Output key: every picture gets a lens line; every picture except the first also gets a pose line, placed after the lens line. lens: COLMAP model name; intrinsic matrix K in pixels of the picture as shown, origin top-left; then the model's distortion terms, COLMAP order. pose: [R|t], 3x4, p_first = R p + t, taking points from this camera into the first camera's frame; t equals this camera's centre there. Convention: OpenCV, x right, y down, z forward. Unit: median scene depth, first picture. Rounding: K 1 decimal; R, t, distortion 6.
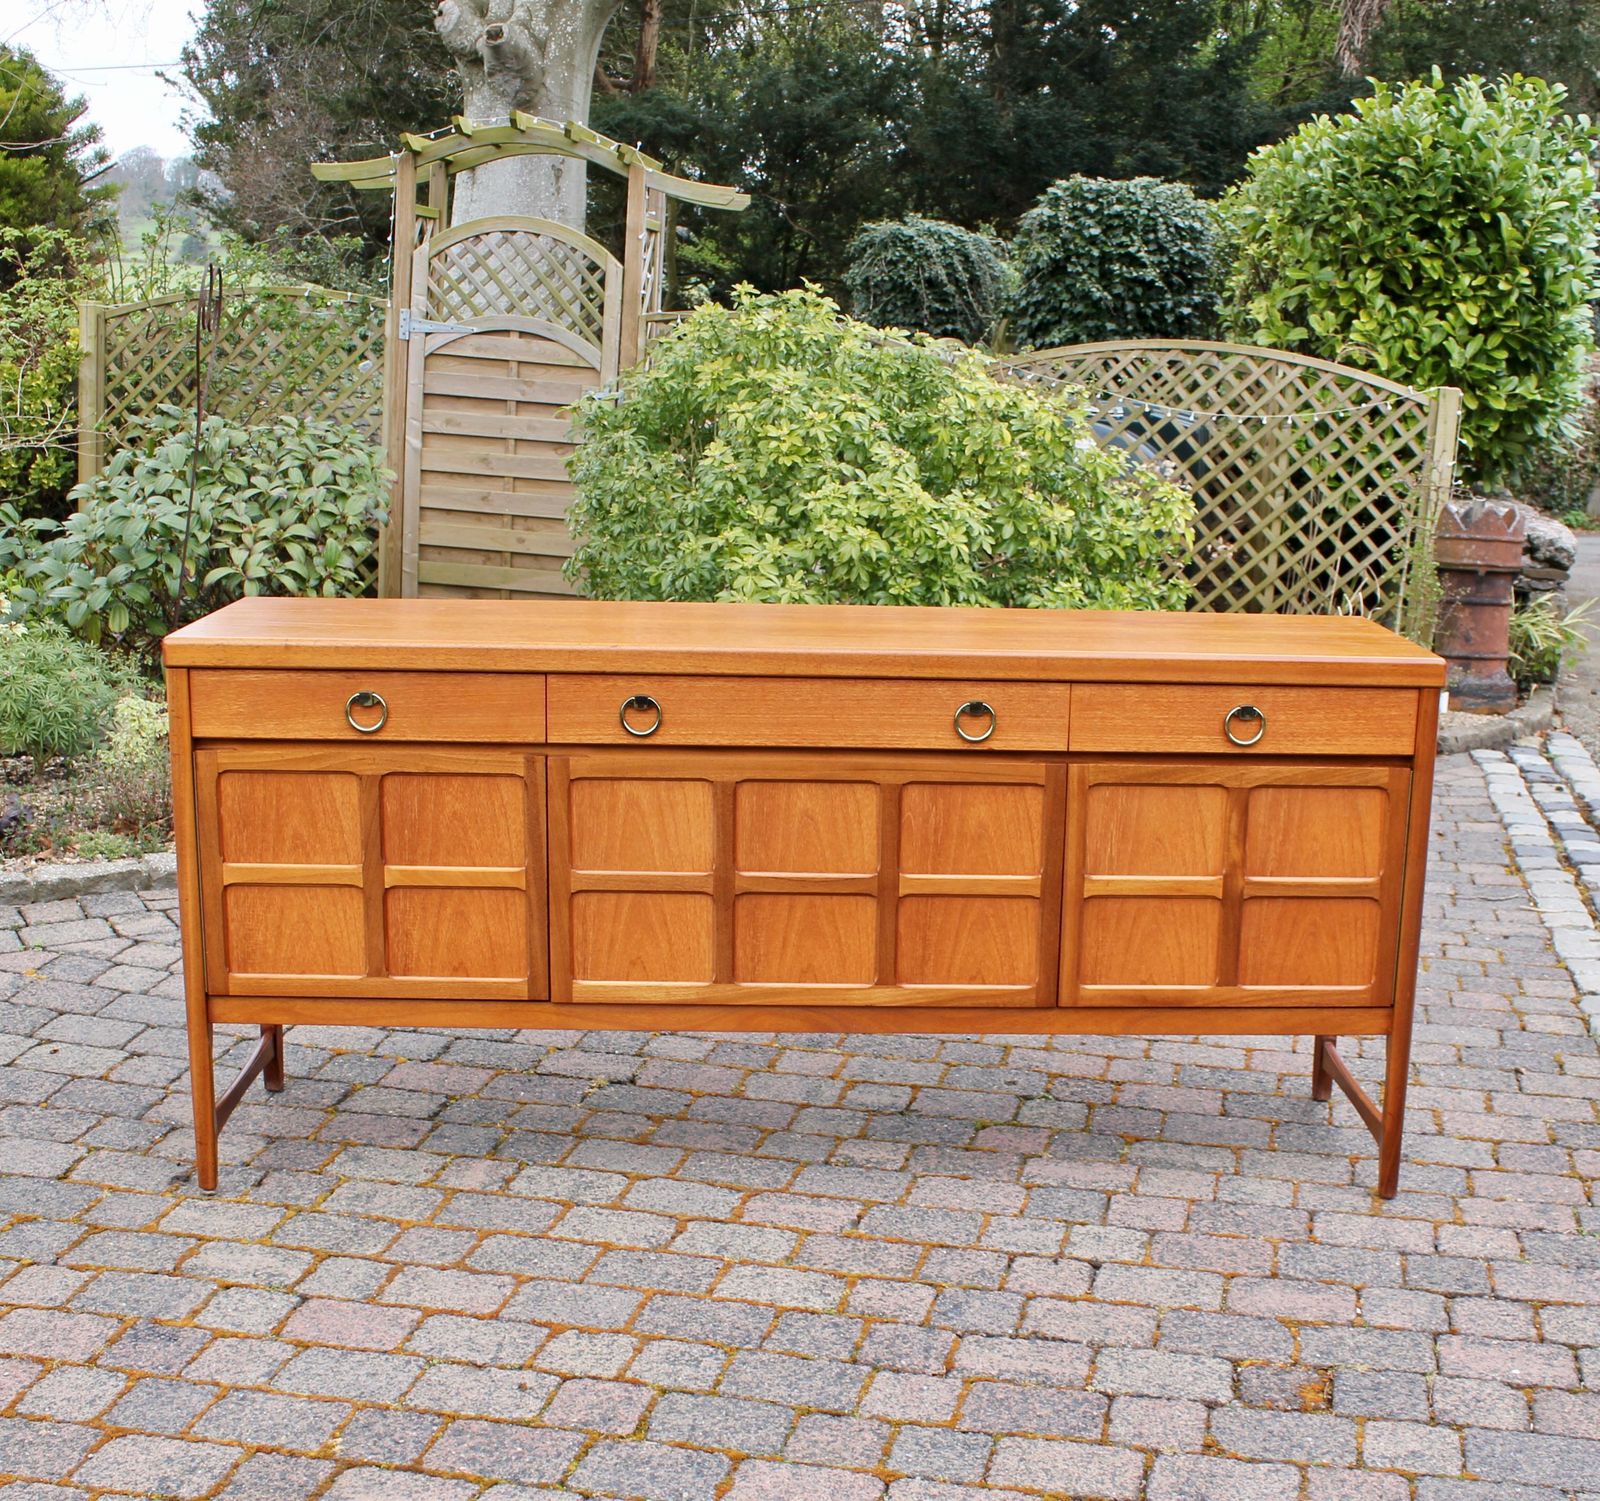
lens RADIAL K [[2044.0, 0, 856.8], [0, 2044.0, 843.9], [0, 0, 1]] dist [-0.125257, 0.000000]
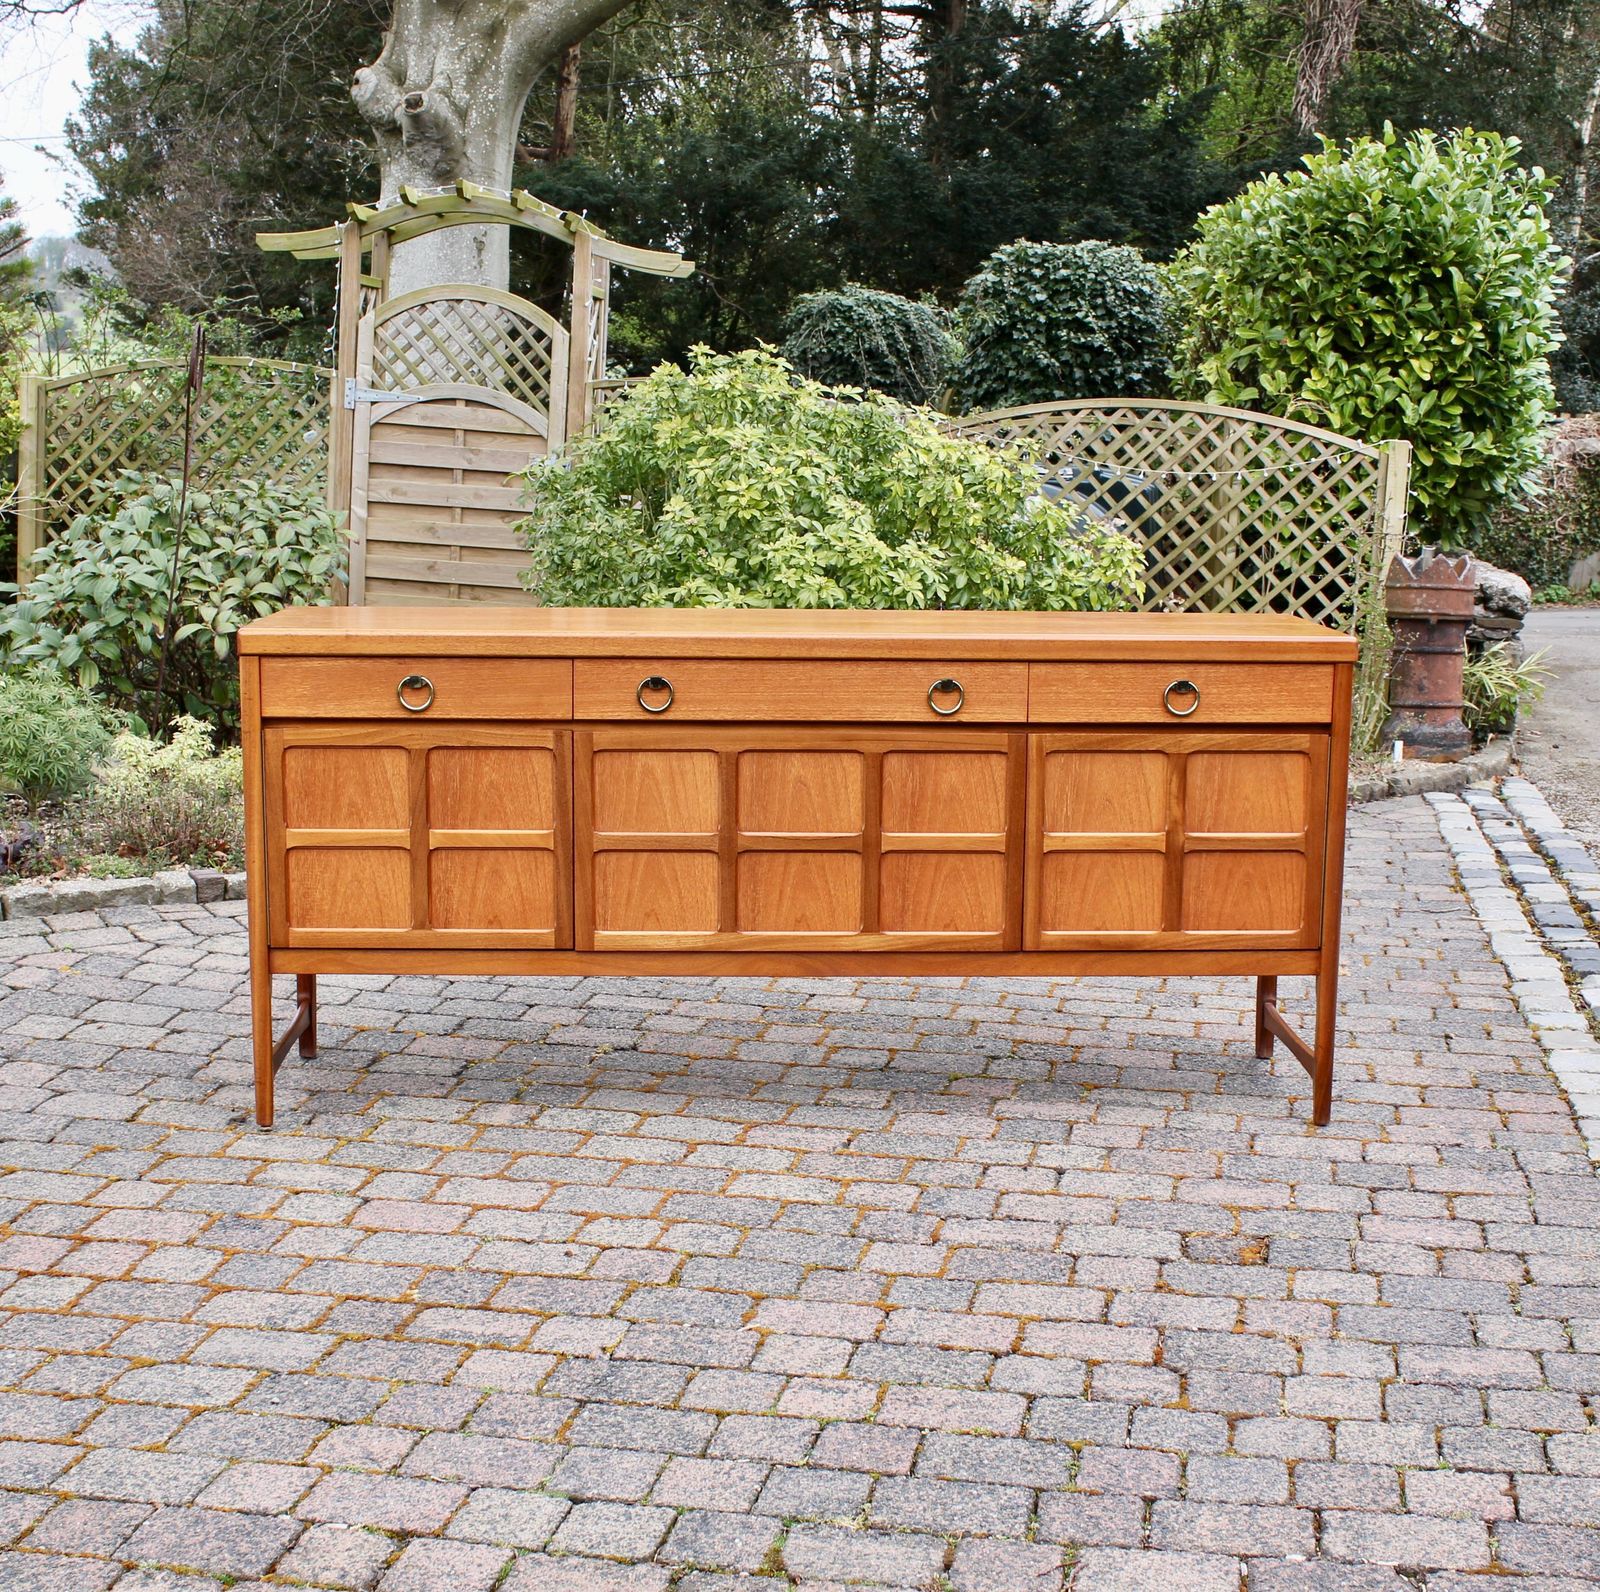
lens RADIAL K [[2255.8, 0, 760.4], [0, 2255.8, 850.4], [0, 0, 1]] dist [-0.111344, 0.000000]
pose [[0.999867, -0.011568, -0.011521, -0.027057], [0.010882, 0.998258, -0.057980, 0.081354], [0.012172, 0.057847, 0.998251, -0.215300]]
